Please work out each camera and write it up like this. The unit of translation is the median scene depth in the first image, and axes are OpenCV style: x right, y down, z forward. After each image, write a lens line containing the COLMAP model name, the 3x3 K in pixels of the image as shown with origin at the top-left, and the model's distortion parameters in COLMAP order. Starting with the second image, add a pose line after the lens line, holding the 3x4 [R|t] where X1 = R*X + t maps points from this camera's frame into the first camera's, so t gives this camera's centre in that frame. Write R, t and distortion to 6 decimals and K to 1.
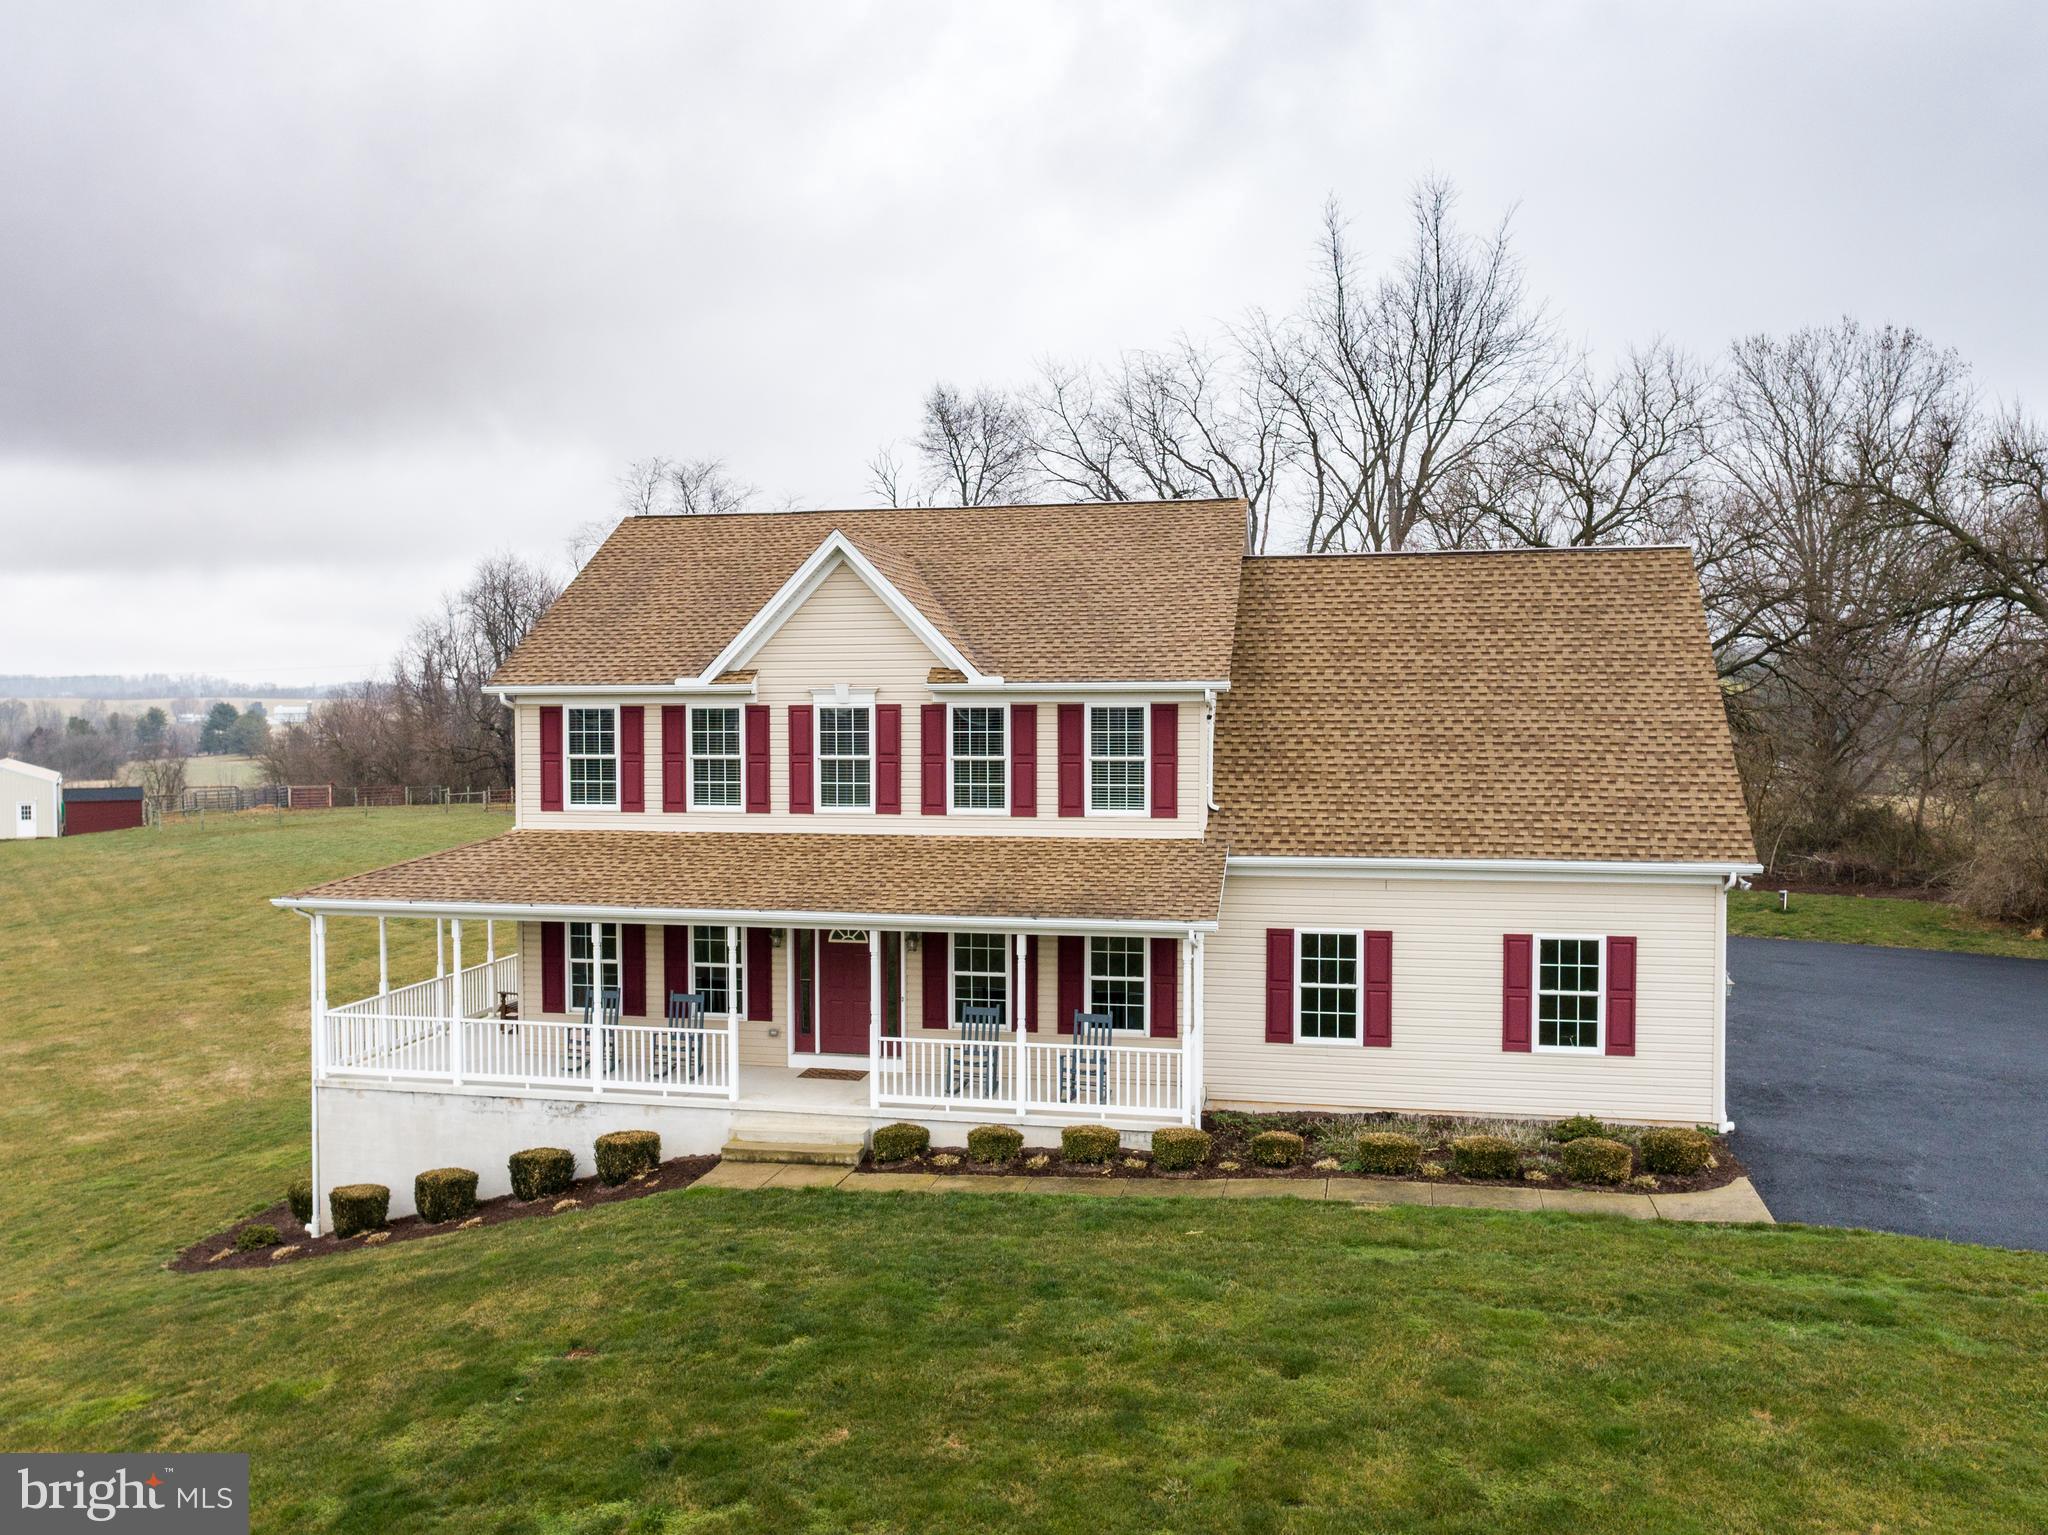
lens RADIAL K [[1709.7, 0, 941.5], [0, 1709.7, 786.8], [0, 0, 1]] dist [-0.012748, 0.006585]
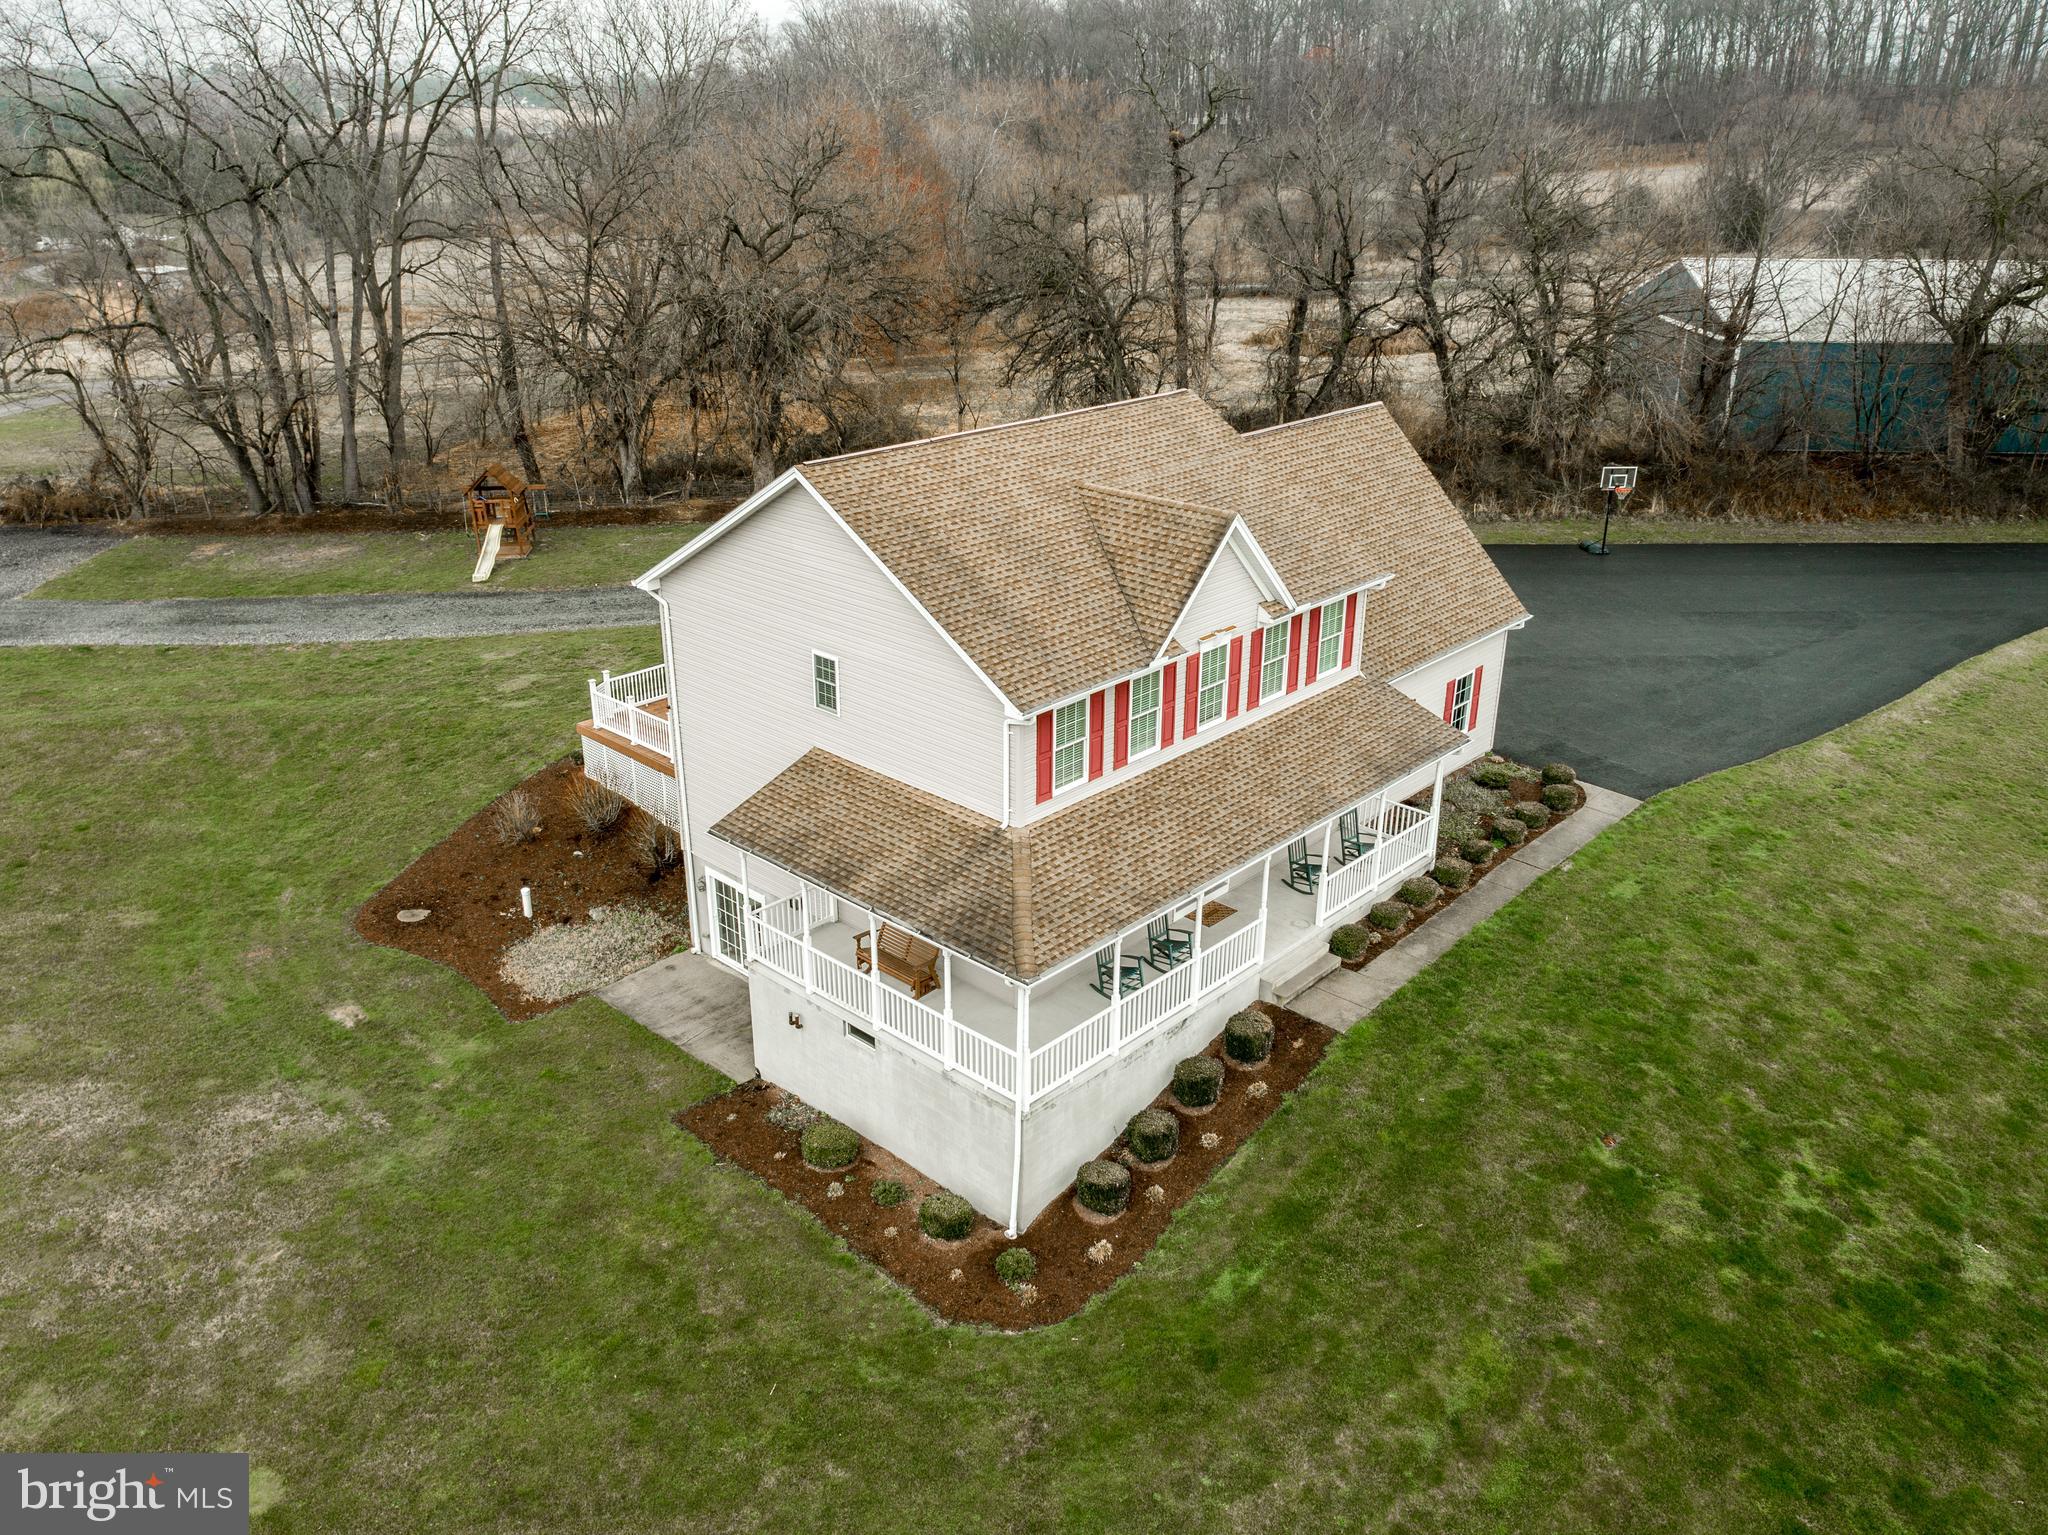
lens RADIAL K [[1549.6, 0, 1019.3], [0, 1549.6, 778.3], [0, 0, 1]] dist [-0.013868, 0.004025]
pose [[0.502645, -0.337691, 0.795809, -1.124258], [0.035887, 0.927908, 0.371079, -0.405452], [-0.863748, -0.157961, 0.478527, 0.597490]]
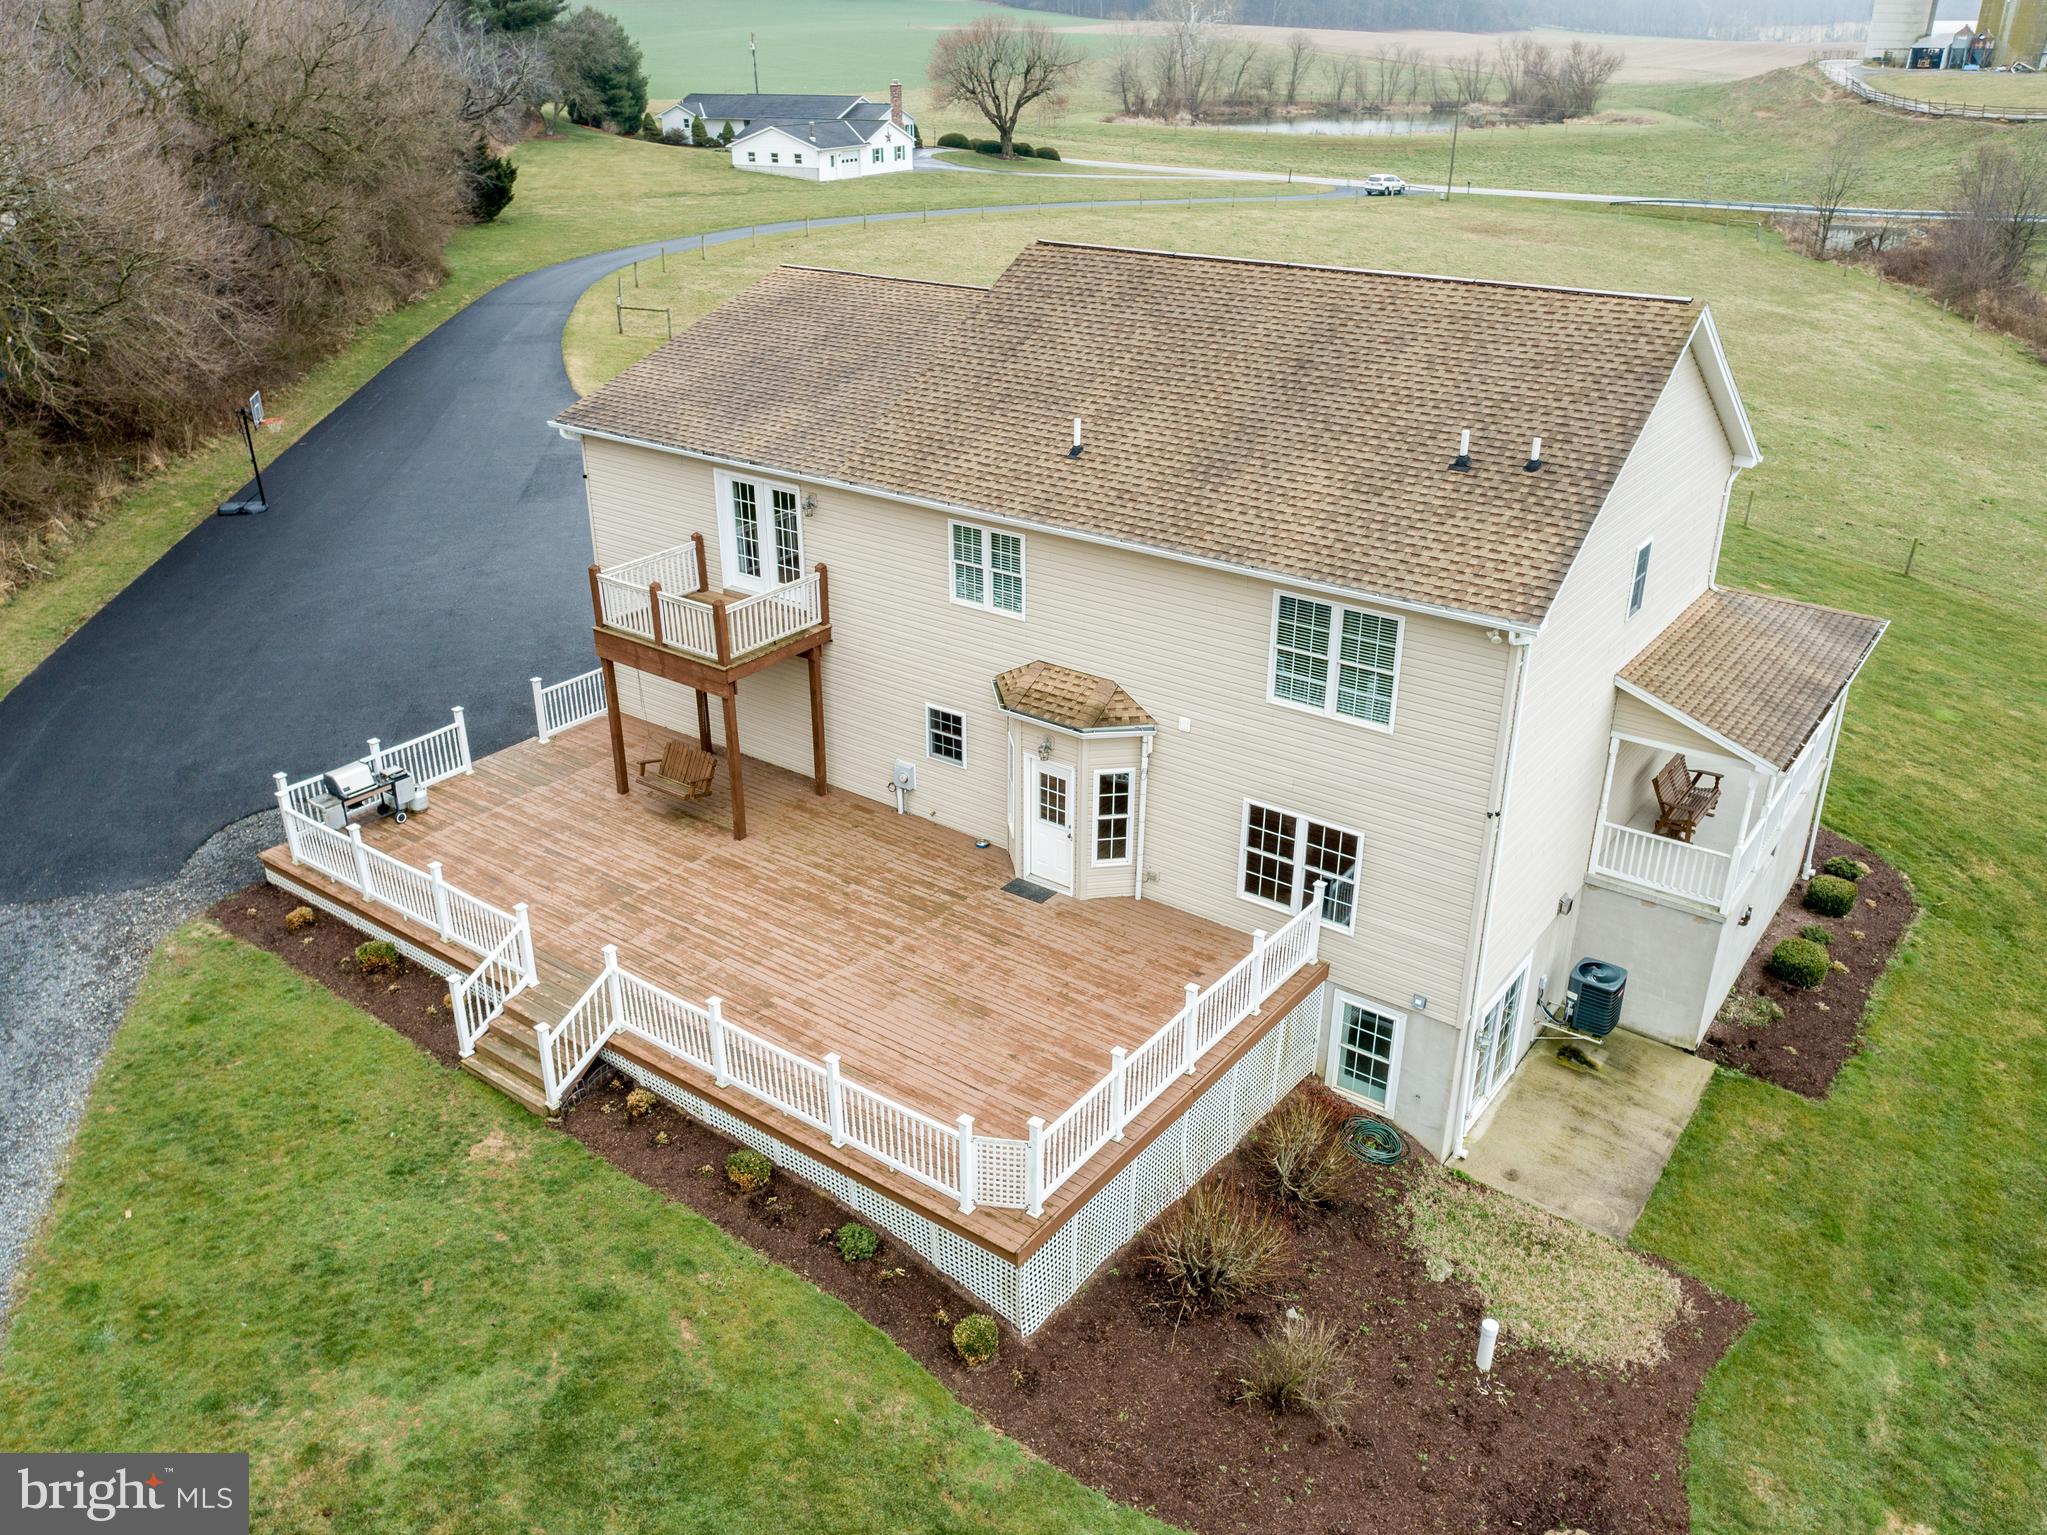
lens RADIAL K [[1577.9, 0, 1023.5], [0, 1577.9, 767.5], [0, 0, 1]] dist [-0.018223, 0.011394]
pose [[-0.918668, -0.166811, 0.358082, -0.250353], [0.018236, 0.887593, 0.460268, -0.388397], [-0.394609, 0.429363, -0.812361, 2.289745]]
